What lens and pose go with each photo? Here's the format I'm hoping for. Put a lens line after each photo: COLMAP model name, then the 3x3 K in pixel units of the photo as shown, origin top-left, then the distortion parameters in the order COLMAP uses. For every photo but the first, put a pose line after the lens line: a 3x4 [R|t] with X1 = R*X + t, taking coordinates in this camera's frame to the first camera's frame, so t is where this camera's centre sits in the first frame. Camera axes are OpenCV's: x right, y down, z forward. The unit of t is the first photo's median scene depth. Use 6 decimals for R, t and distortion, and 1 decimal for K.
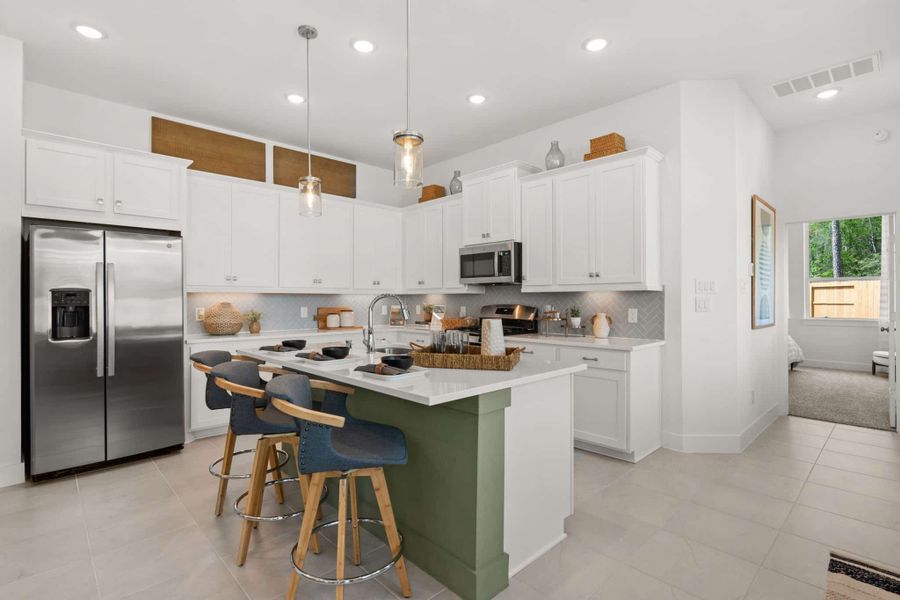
lens RADIAL K [[424.6, 0, 451.4], [0, 424.6, 286.9], [0, 0, 1]] dist [-0.000598, 0.000236]
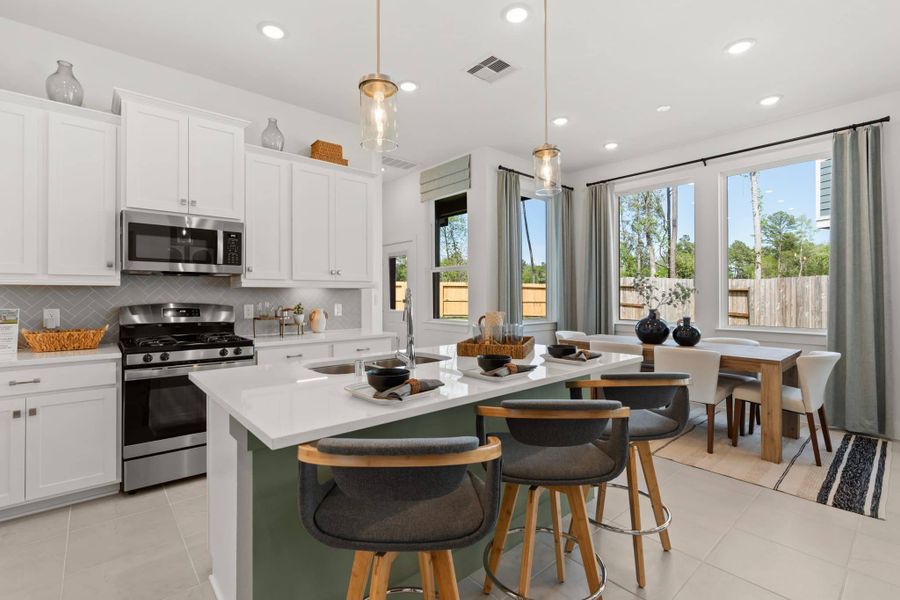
lens RADIAL K [[417.5, 0, 450.0], [0, 417.5, 300.0], [0, 0, 1]] dist [0.000643, -0.000379]
pose [[0.037036, -0.002439, 0.999311, -0.684498], [-0.016002, 0.999867, 0.003033, 0.032462], [-0.999186, -0.016104, 0.036992, 0.657902]]
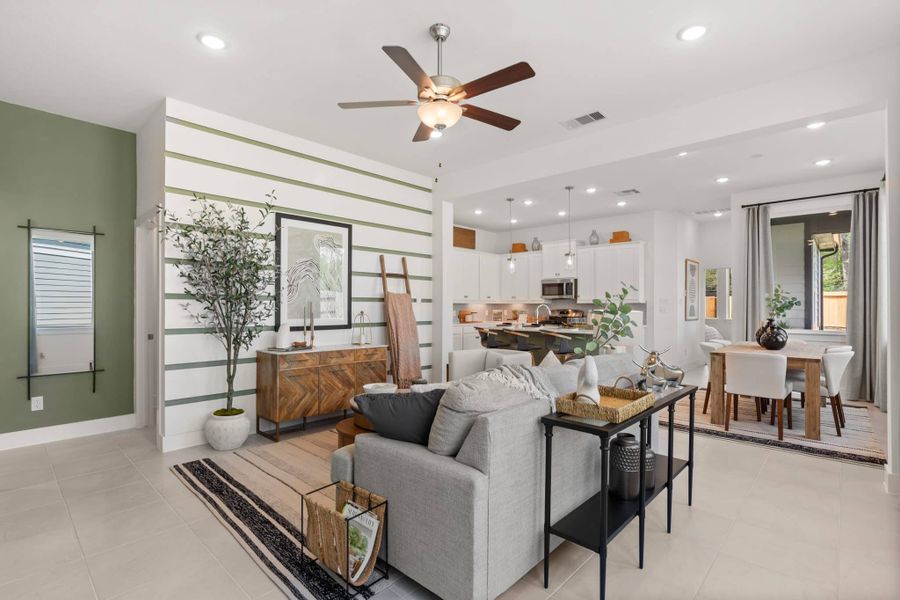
lens RADIAL K [[417.5, 0, 450.0], [0, 417.5, 300.0], [0, 0, 1]] dist [0.000643, -0.000379]
pose [[0.998592, 0.002867, 0.052971, -0.618887], [-0.003675, 0.999878, 0.015174, -0.034875], [-0.052921, -0.015347, 0.998481, -1.087903]]
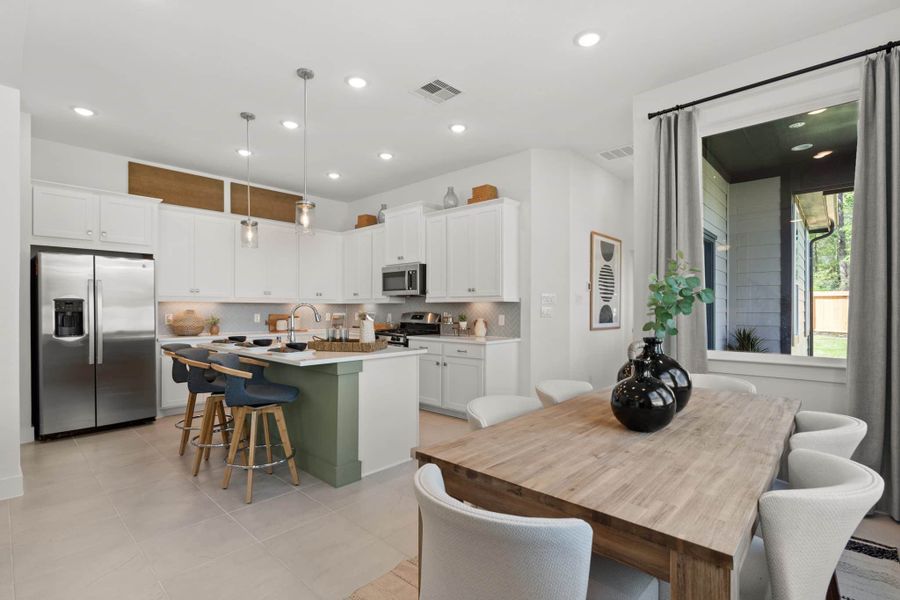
lens RADIAL K [[417.5, 0, 450.0], [0, 417.5, 300.0], [0, 0, 1]] dist [0.000643, -0.000379]
pose [[0.998391, 0.003960, 0.056563, 0.188500], [-0.004449, 0.999954, 0.008527, -0.006811], [-0.056527, -0.008765, 0.998363, -0.313152]]
